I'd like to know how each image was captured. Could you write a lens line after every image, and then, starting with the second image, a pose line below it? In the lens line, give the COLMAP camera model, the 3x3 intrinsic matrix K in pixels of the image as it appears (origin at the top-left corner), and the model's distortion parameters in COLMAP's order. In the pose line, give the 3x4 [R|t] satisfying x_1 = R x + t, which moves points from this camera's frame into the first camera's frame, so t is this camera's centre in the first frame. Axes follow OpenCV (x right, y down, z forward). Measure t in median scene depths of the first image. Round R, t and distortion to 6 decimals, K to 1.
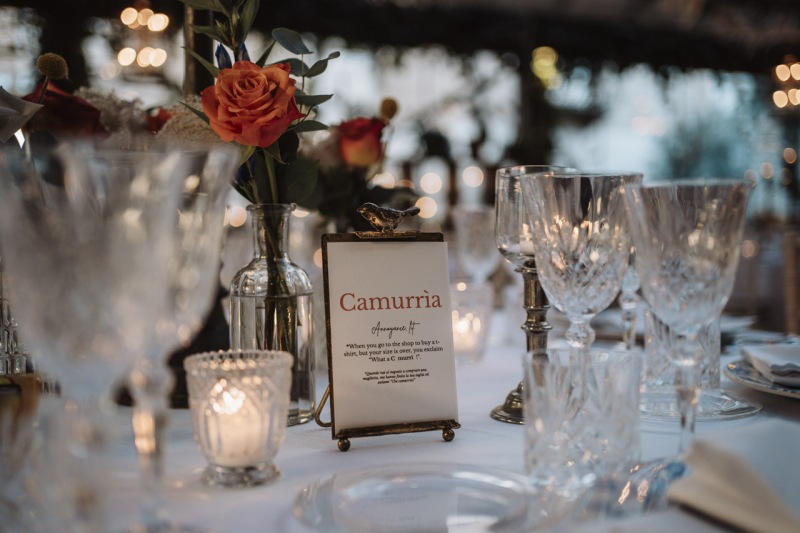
lens RADIAL K [[814.4, 0, 400.0], [0, 814.4, 266.5], [0, 0, 1]] dist [-0.042966, 0.169436]
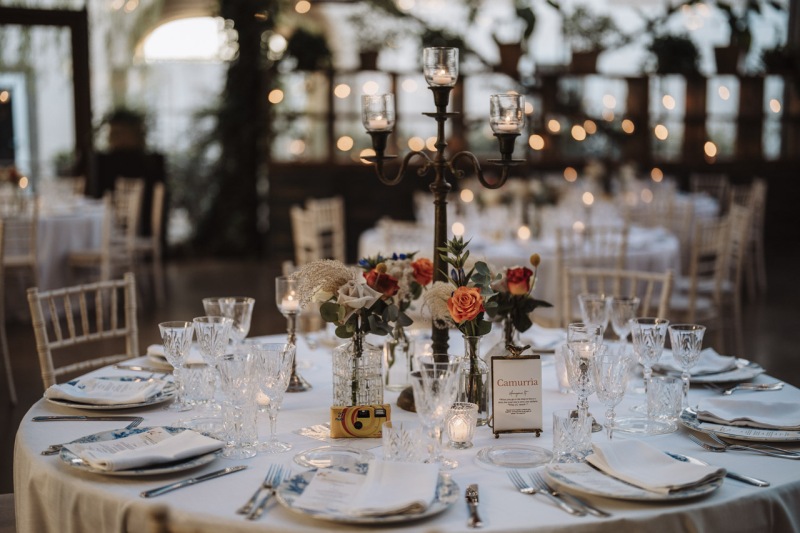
lens RADIAL K [[1273.3, 0, 400.0], [0, 1273.3, 266.5], [0, 0, 1]] dist [-0.139670, 1.153307]
pose [[0.977714, 0.043461, -0.205391, 0.434195], [-0.020664, 0.993509, 0.111862, -0.761400], [0.208920, -0.105125, 0.972266, -2.938464]]
